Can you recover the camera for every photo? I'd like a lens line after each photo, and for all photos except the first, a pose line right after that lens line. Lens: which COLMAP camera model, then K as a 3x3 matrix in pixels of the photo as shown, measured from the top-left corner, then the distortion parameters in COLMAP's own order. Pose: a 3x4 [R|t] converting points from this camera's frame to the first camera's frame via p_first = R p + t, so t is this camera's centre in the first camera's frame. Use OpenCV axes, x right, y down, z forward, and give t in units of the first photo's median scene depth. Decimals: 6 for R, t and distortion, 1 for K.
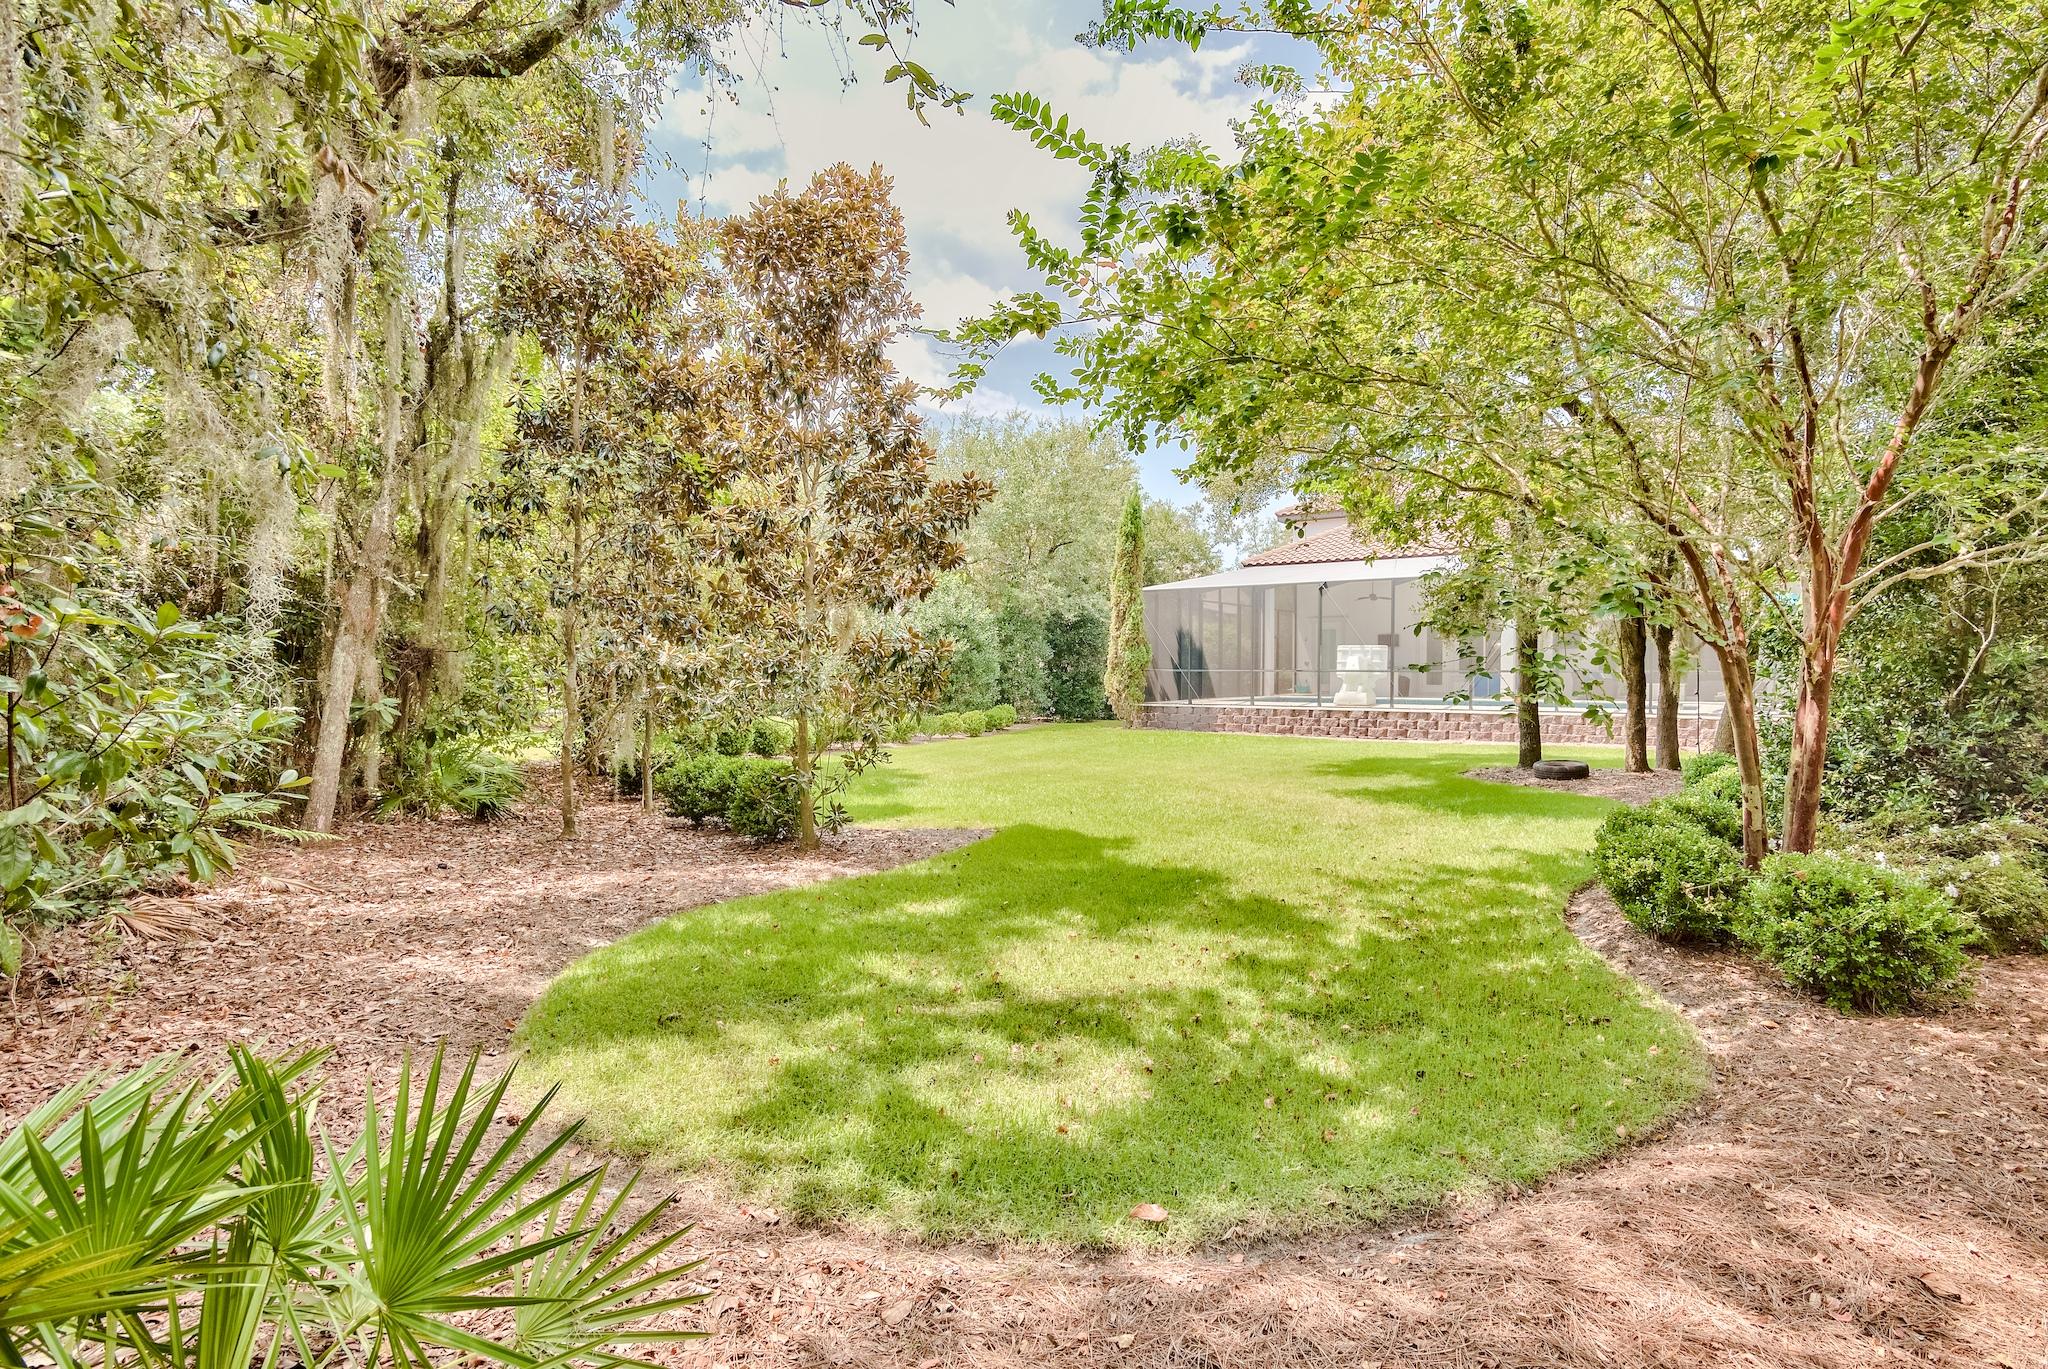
lens RADIAL K [[1000.7, 0, 1024.0], [0, 1000.7, 678.5], [0, 0, 1]] dist [-0.002778, -0.001267]
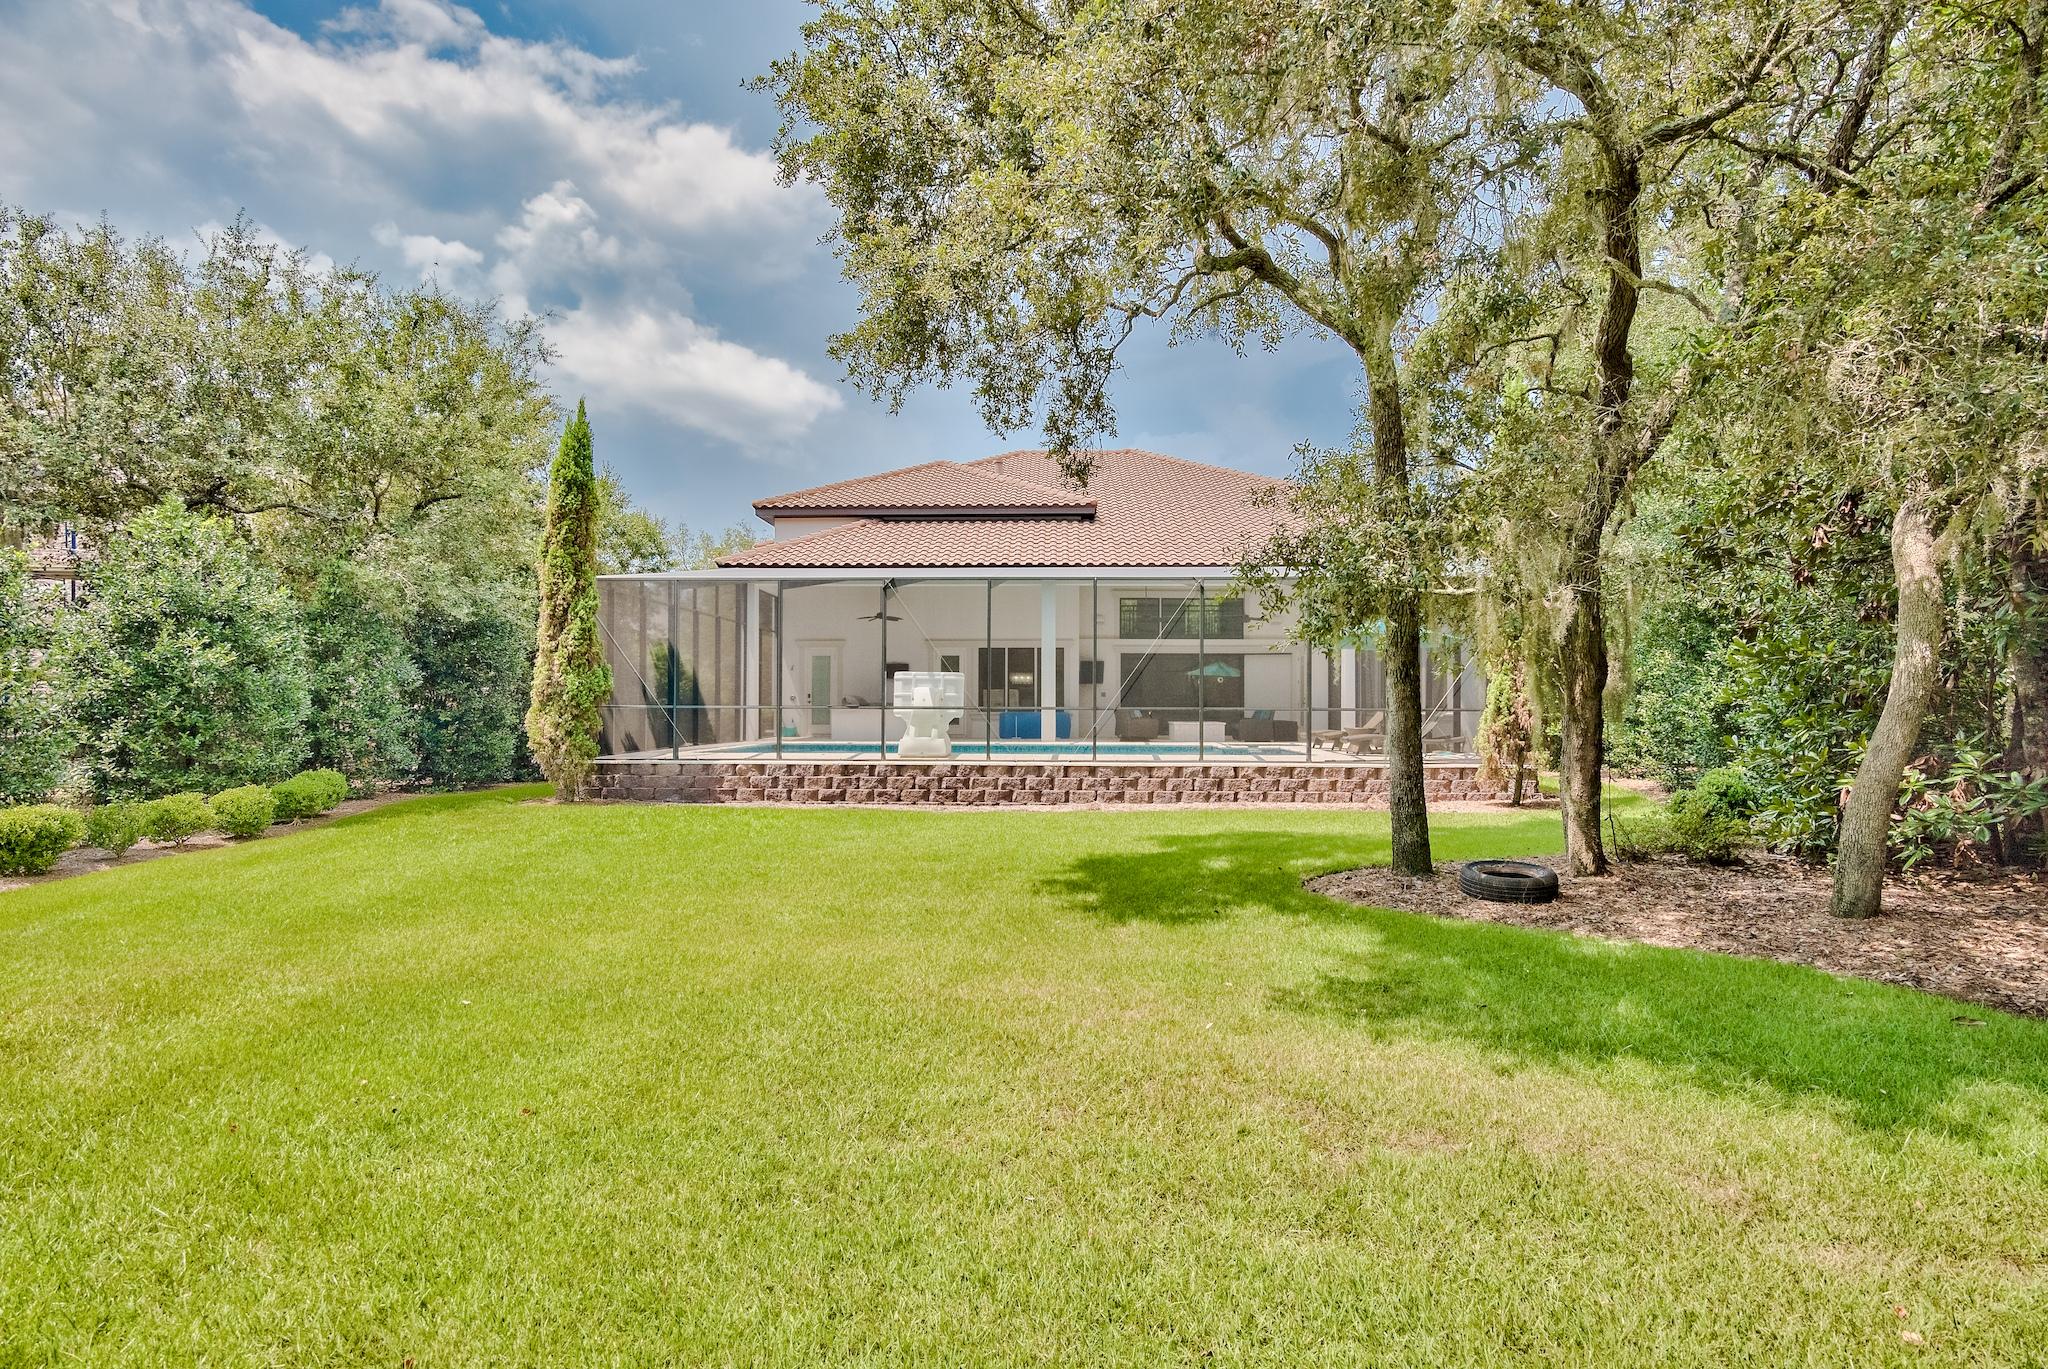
lens RADIAL K [[1000.7, 0, 1027.6], [0, 1000.7, 687.9], [0, 0, 1]] dist [-0.002778, -0.001267]
pose [[0.830000, 0.012078, 0.557633, -0.004020], [0.002917, 0.999658, -0.025993, -0.002775], [-0.557756, 0.023201, 0.829681, 0.353301]]
